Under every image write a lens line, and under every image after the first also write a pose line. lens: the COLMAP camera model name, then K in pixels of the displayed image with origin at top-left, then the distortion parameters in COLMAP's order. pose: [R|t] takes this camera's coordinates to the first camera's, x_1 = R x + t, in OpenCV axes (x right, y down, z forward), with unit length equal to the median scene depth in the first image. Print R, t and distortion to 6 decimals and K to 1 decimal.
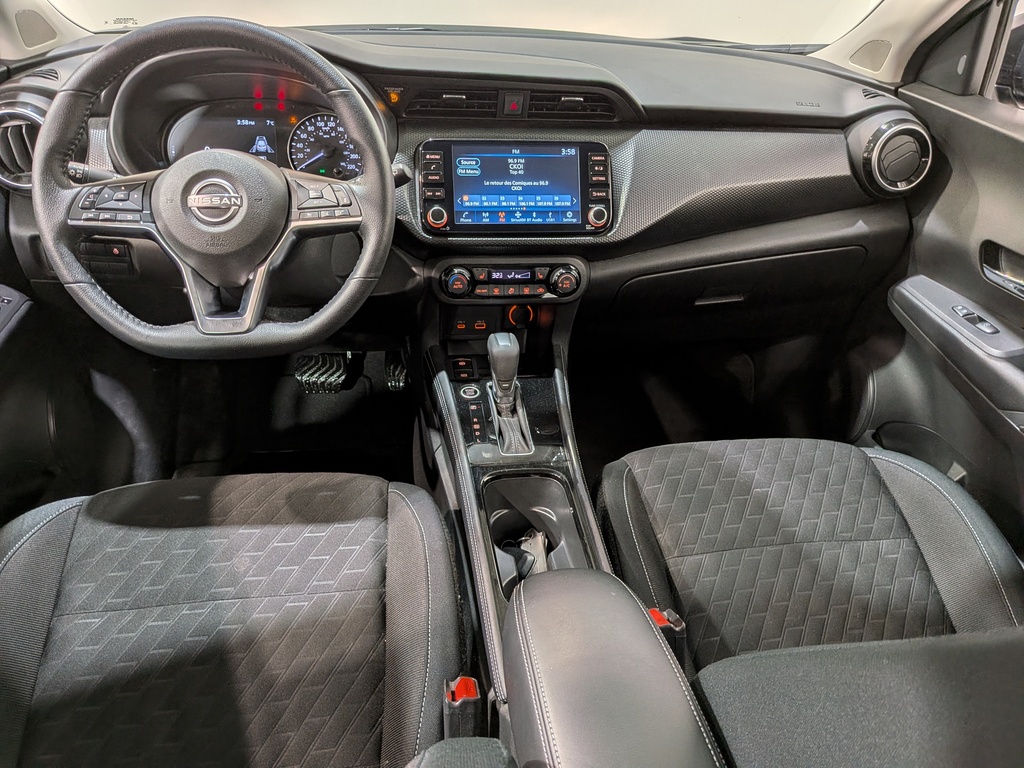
lens RADIAL K [[758.5, 0, 520.9], [0, 758.5, 401.1], [0, 0, 1]] dist [0.051564, -0.082863]
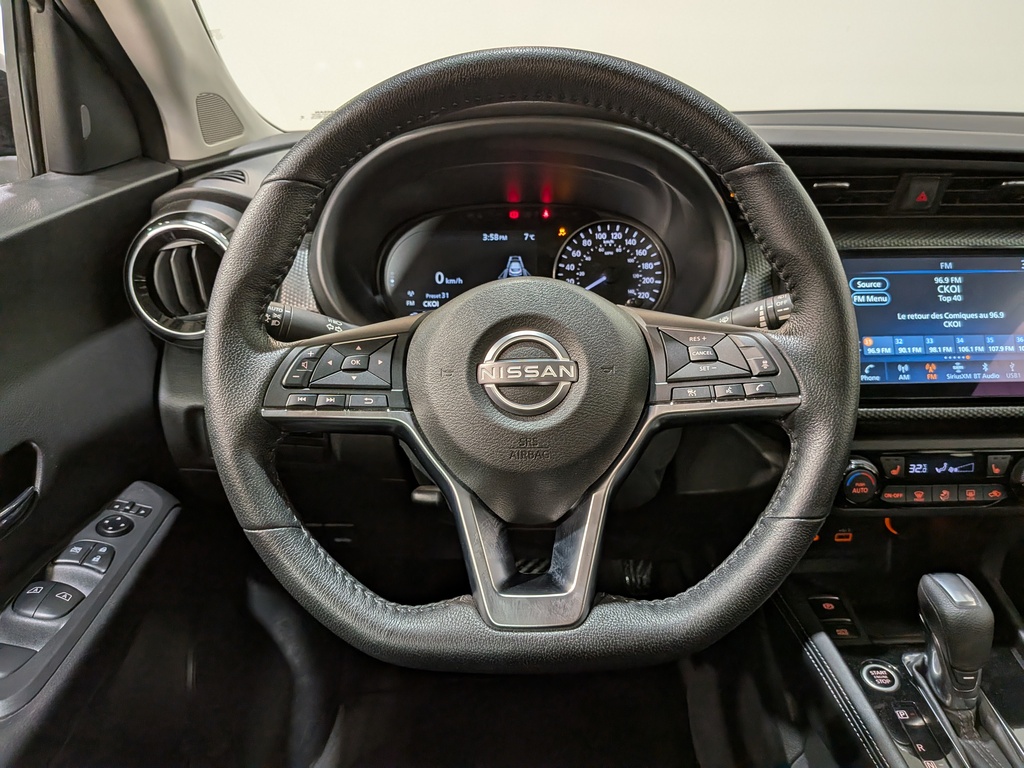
lens RADIAL K [[758.5, 0, 511.3], [0, 758.5, 374.1], [0, 0, 1]] dist [0.051564, -0.082863]
pose [[0.988590, -0.005157, -0.150541, -0.257894], [-0.021906, 0.983866, -0.177560, -0.129517], [0.149028, 0.178832, 0.972527, 0.380879]]
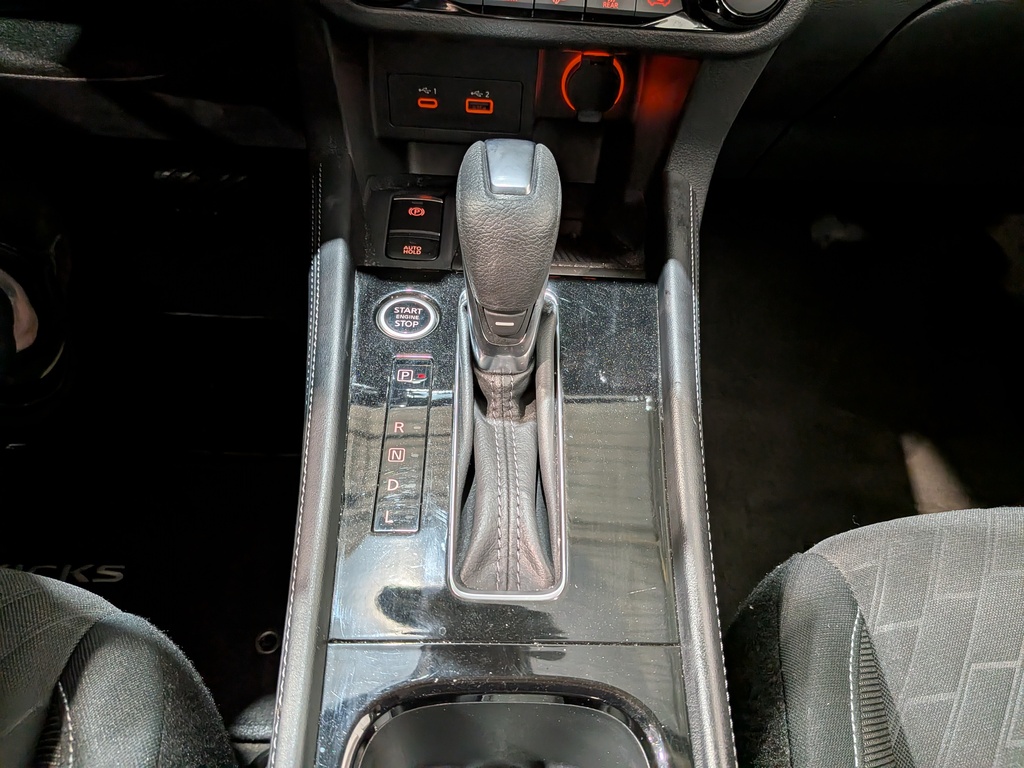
lens RADIAL K [[758.5, 0, 540.8], [0, 758.5, 397.1], [0, 0, 1]] dist [0.051564, -0.082863]
pose [[0.992425, 0.110190, -0.054328, 0.014451], [-0.091398, 0.957702, 0.272862, -0.077214], [0.082096, -0.265829, 0.960518, 0.691224]]
